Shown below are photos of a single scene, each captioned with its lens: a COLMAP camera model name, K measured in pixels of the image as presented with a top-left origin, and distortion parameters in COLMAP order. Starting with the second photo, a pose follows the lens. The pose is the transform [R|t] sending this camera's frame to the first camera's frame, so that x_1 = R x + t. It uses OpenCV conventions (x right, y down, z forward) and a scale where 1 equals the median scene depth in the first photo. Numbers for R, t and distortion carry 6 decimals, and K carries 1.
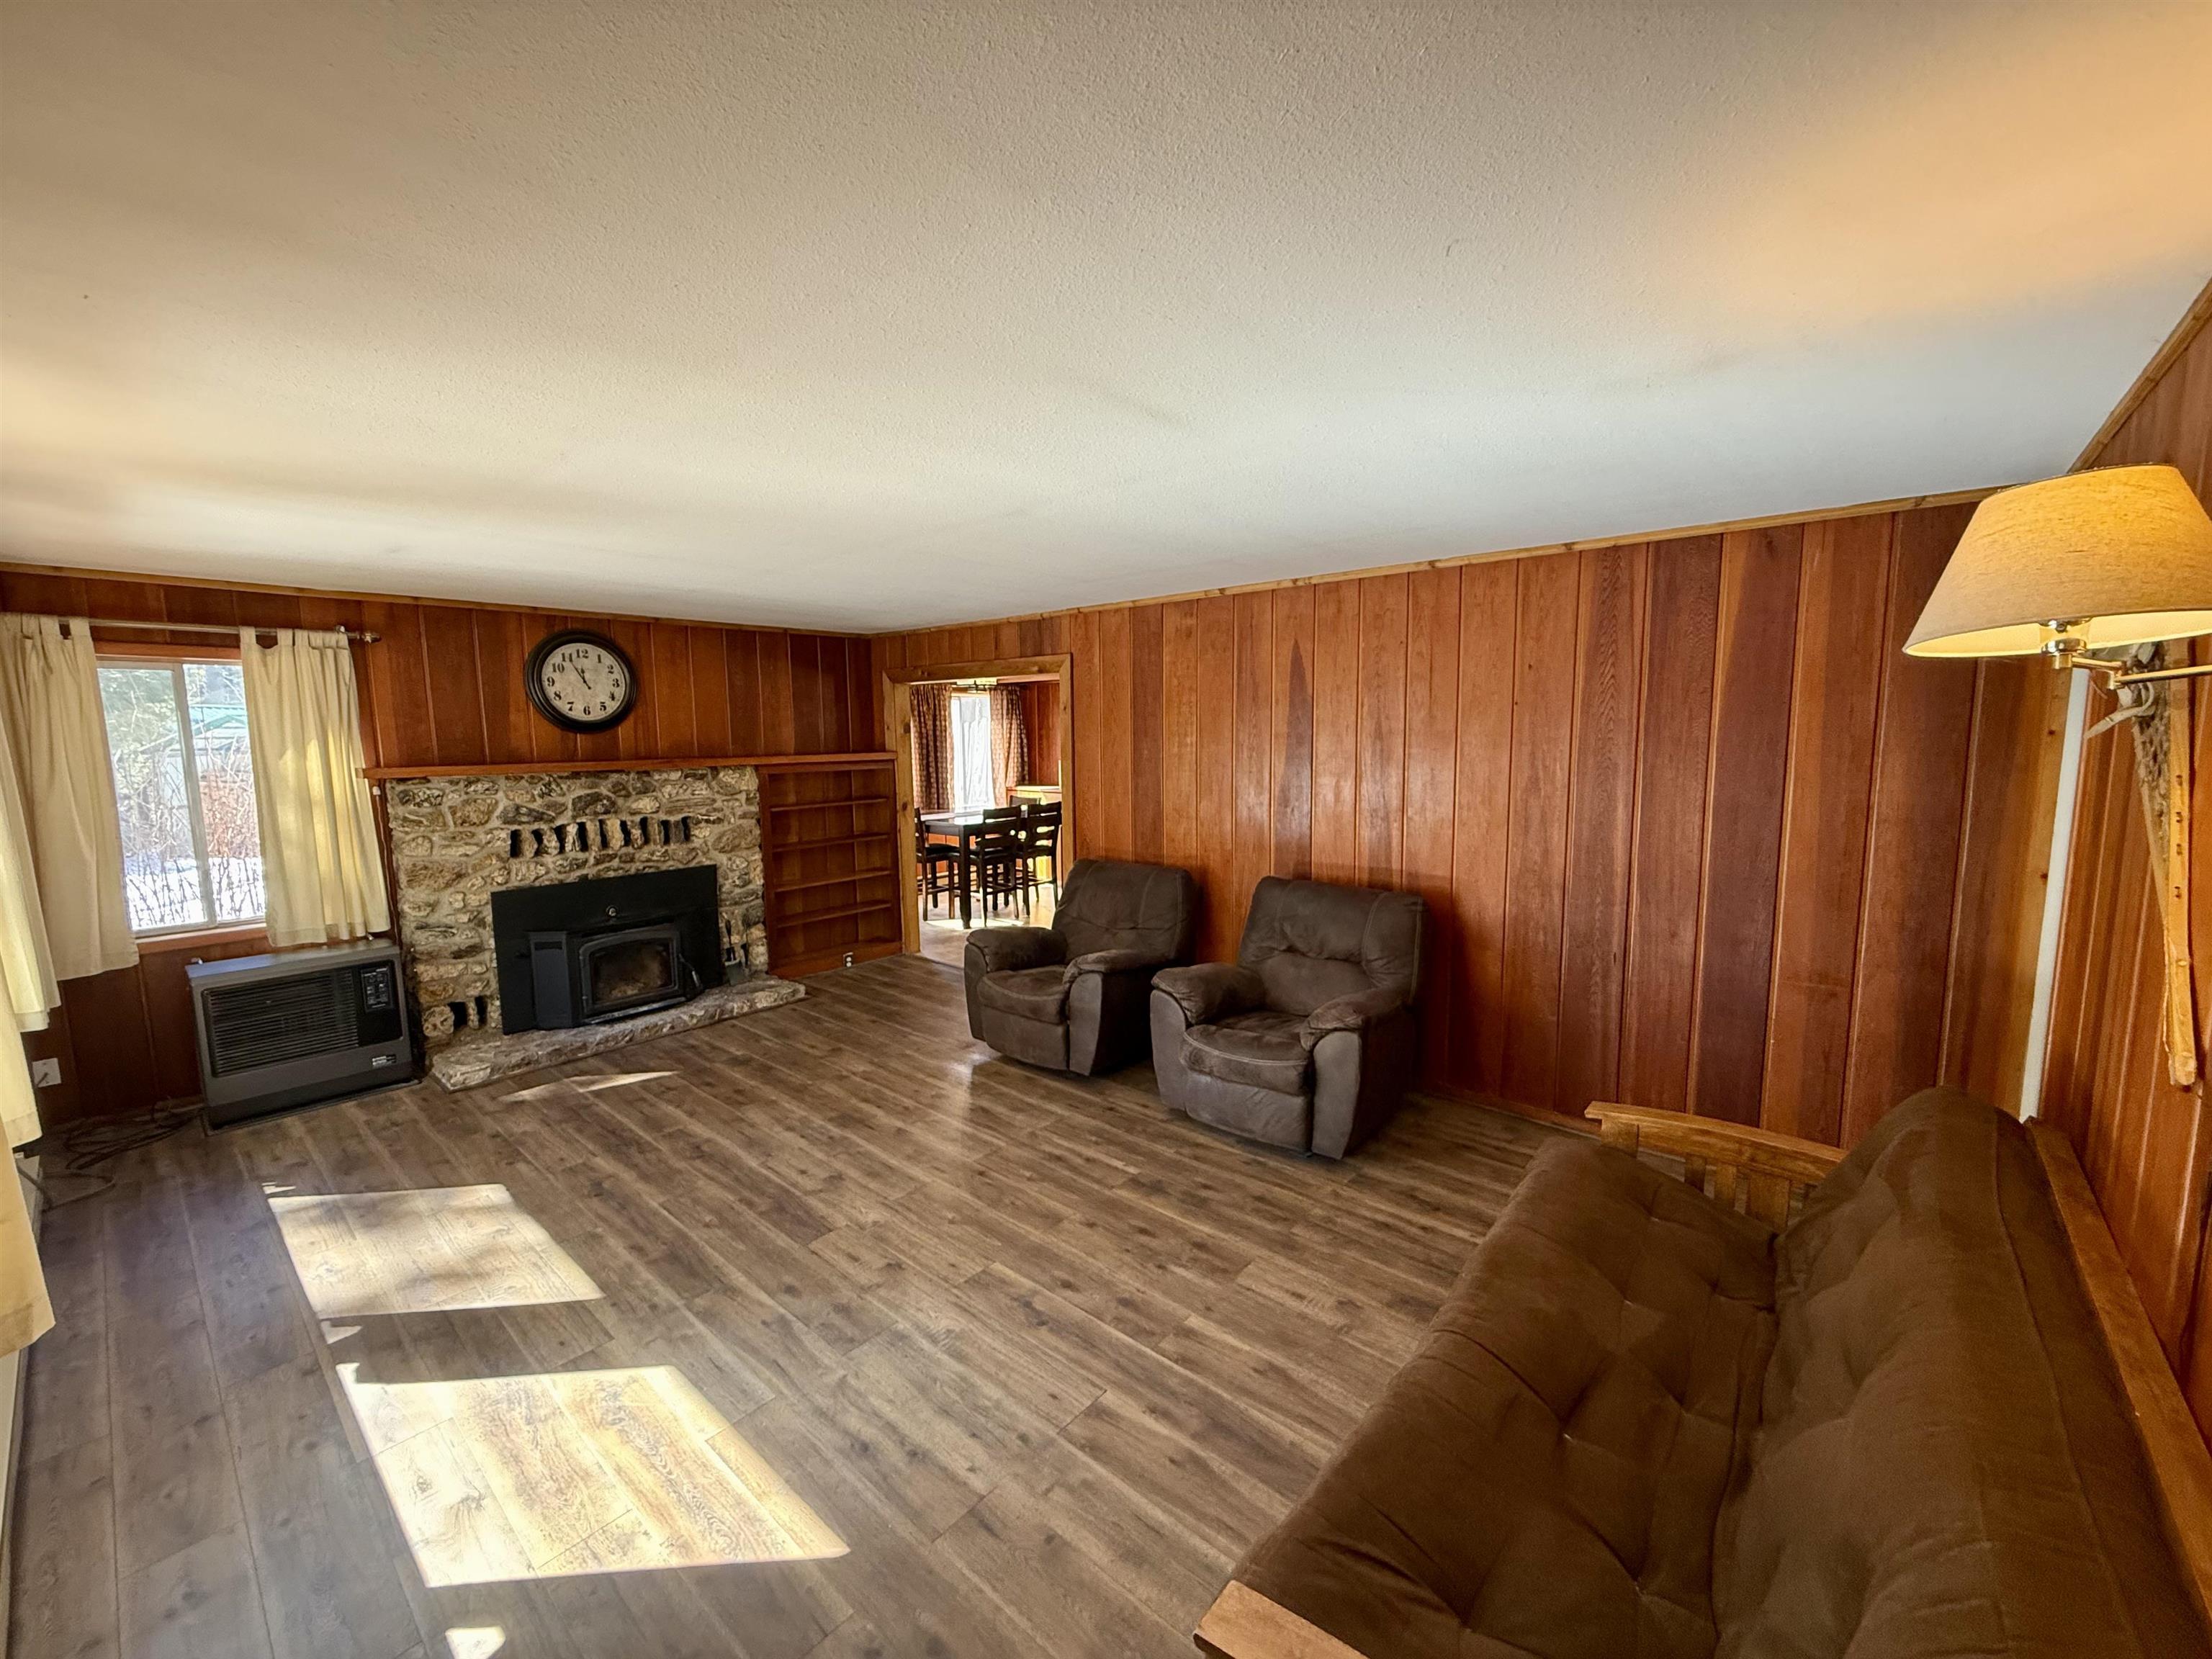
lens RADIAL K [[882.6, 0, 1102.6], [0, 882.6, 830.0], [0, 0, 1]] dist [0.001198, -0.000103]
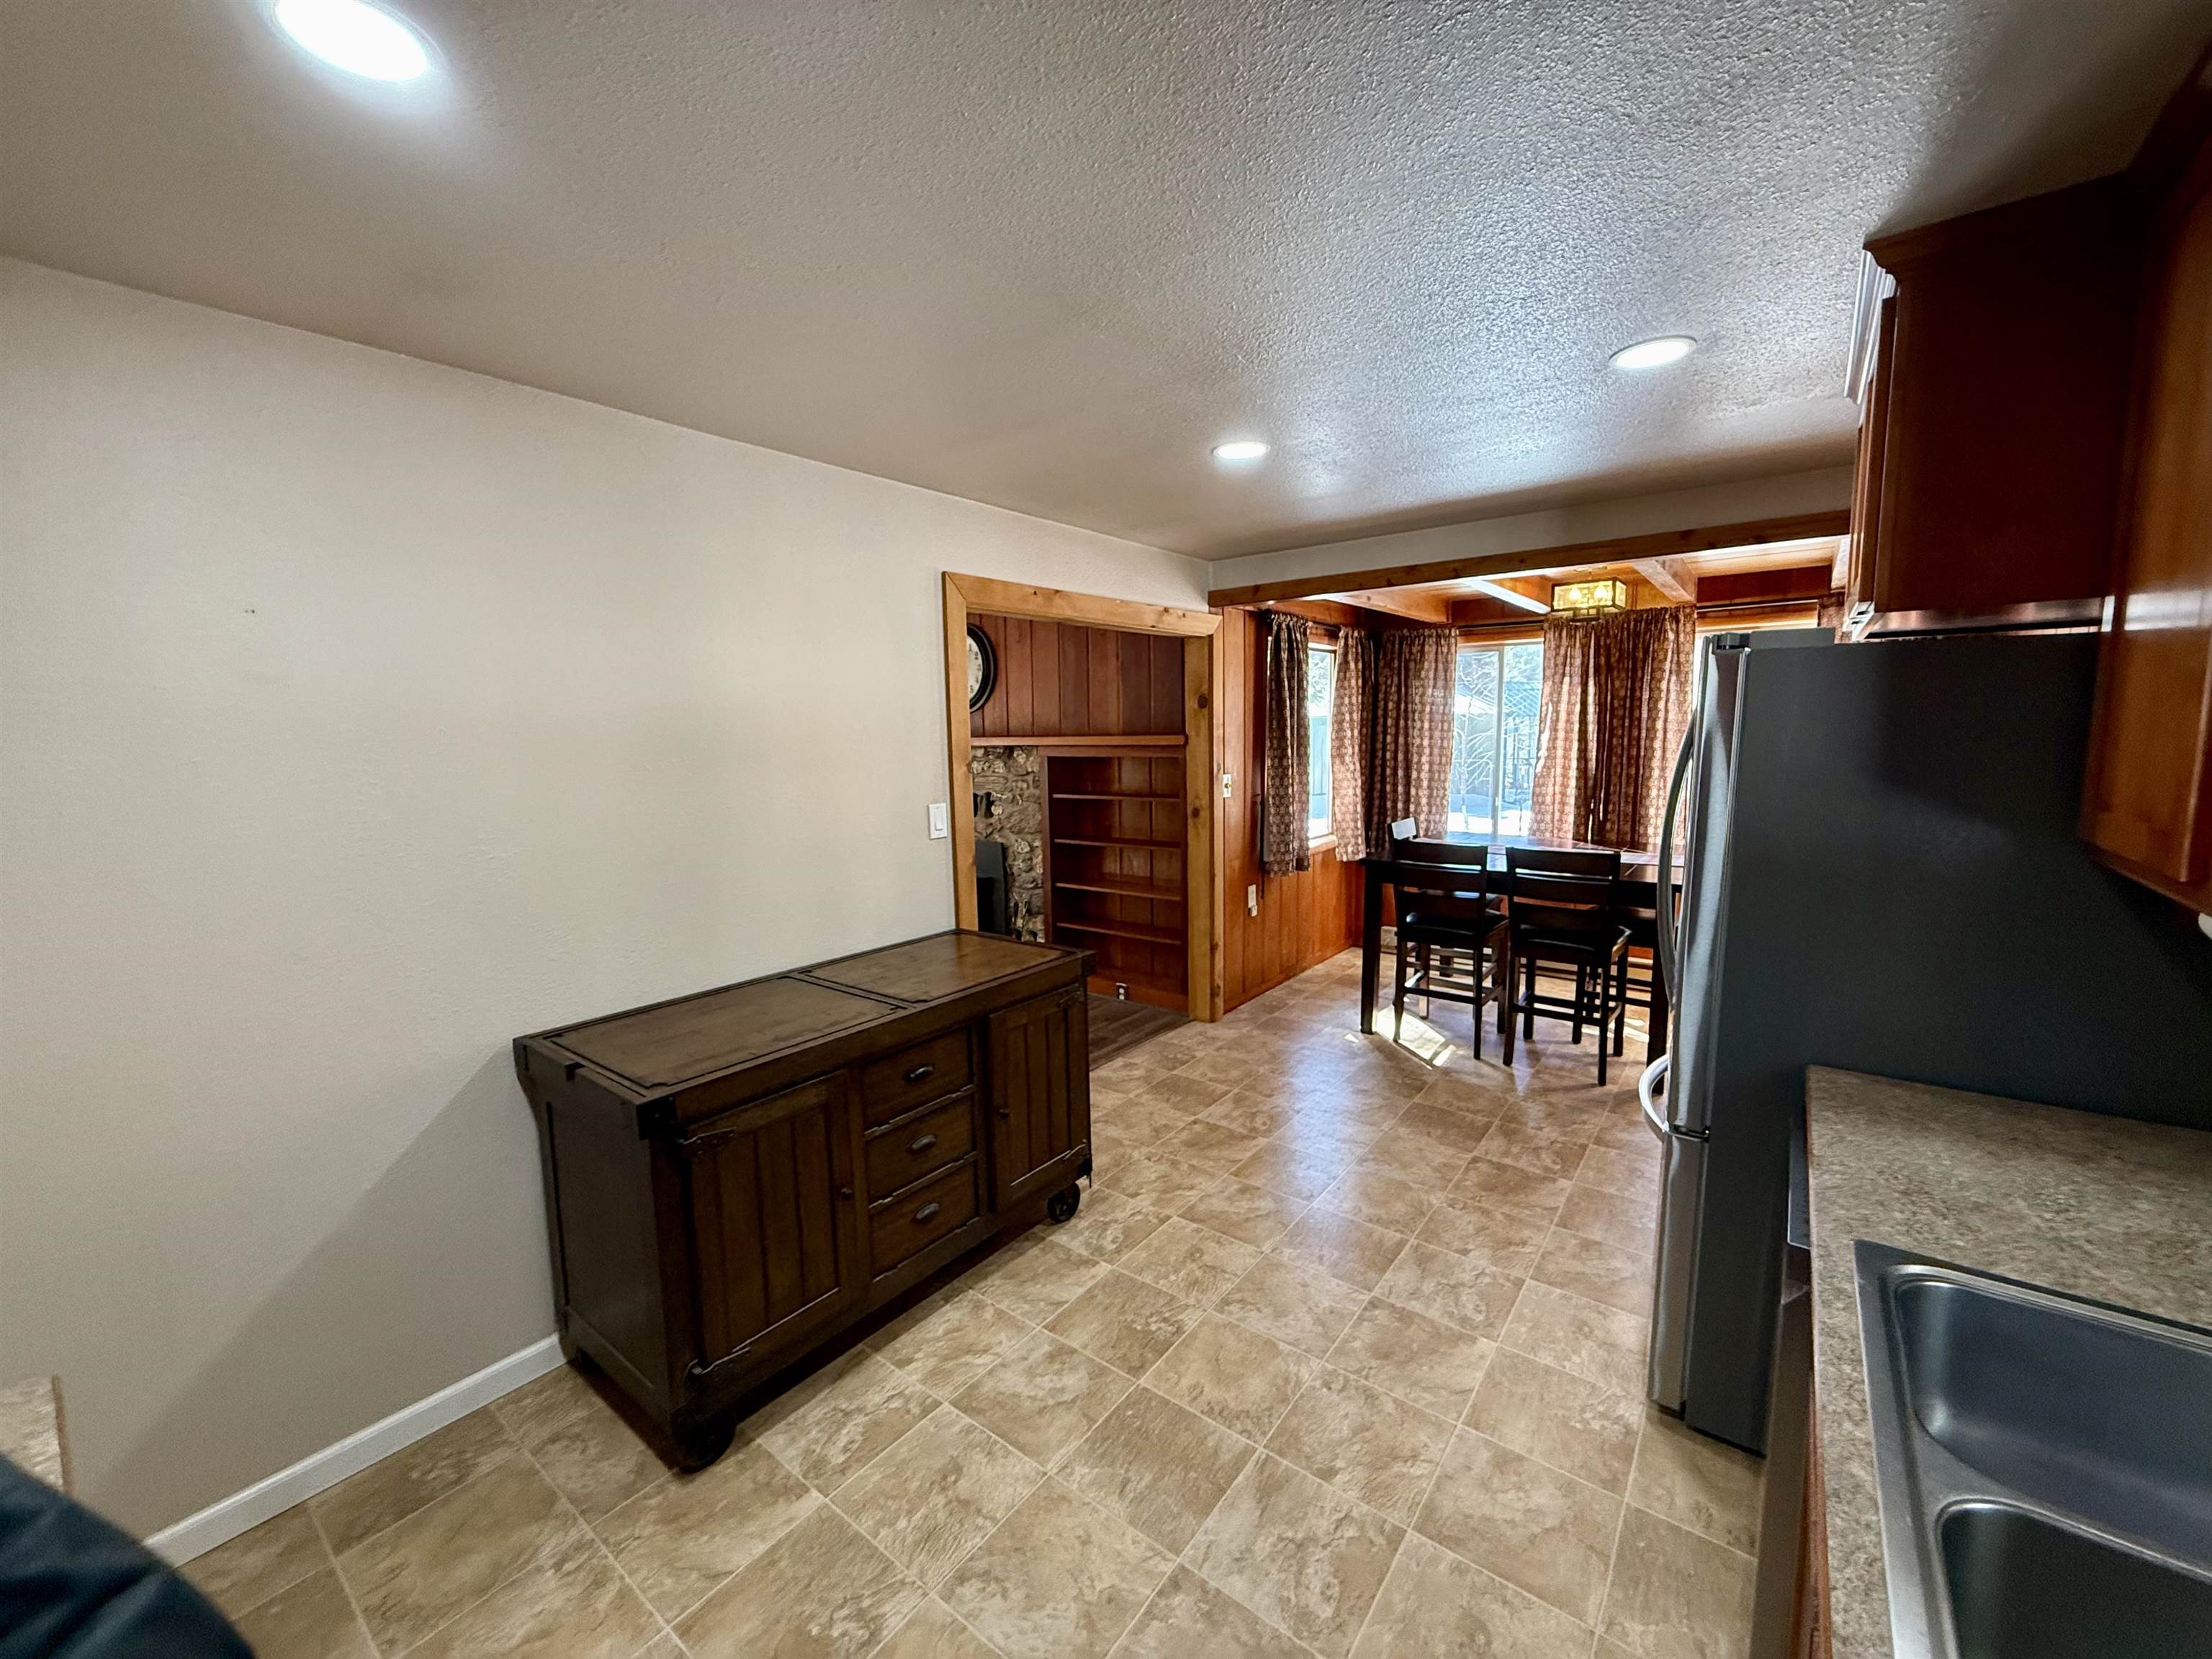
lens RADIAL K [[882.6, 0, 1102.8], [0, 882.6, 833.3], [0, 0, 1]] dist [0.001198, -0.000103]
pose [[0.056544, 0.134597, -0.989286, 0.732791], [-0.094717, 0.987125, 0.128889, -0.147167], [0.993897, 0.086414, 0.068565, 1.367264]]
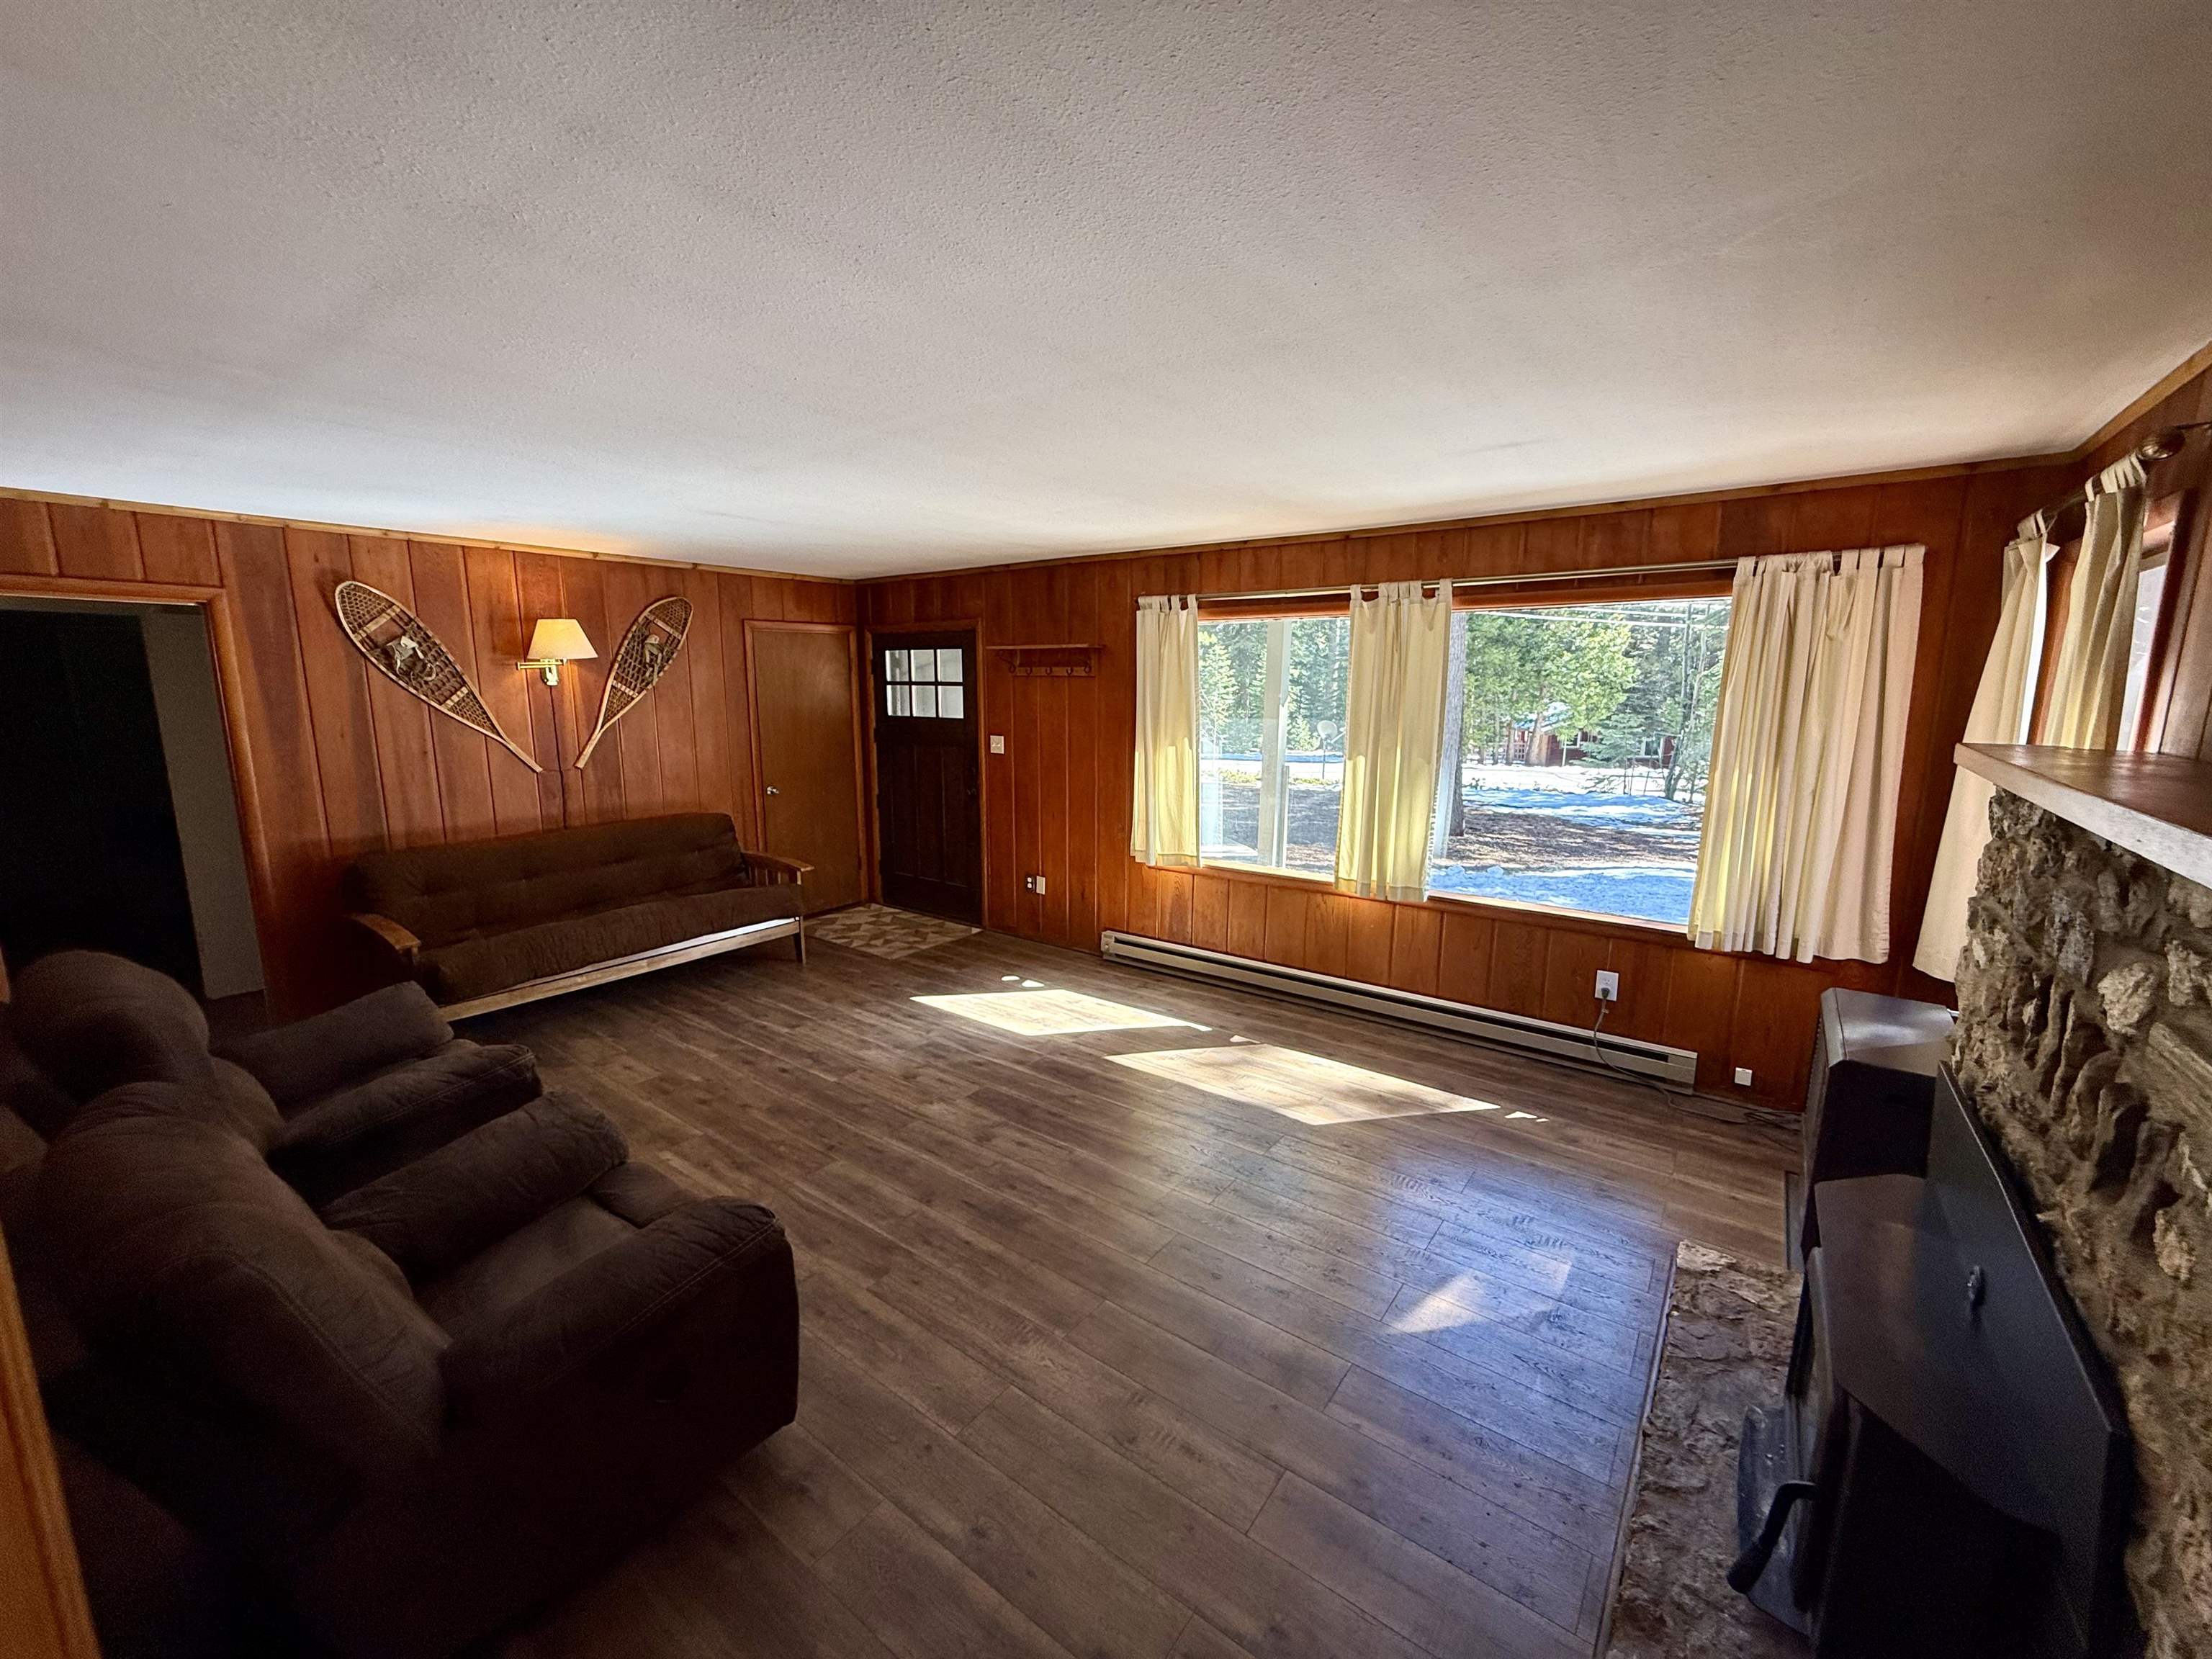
lens RADIAL K [[882.6, 0, 1105.3], [0, 882.6, 834.2], [0, 0, 1]] dist [0.001198, -0.000103]
pose [[-0.997313, 0.020952, -0.070202, -0.297532], [0.000113, 0.958672, 0.284515, -0.165404], [0.073262, 0.283742, -0.956098, 1.466153]]
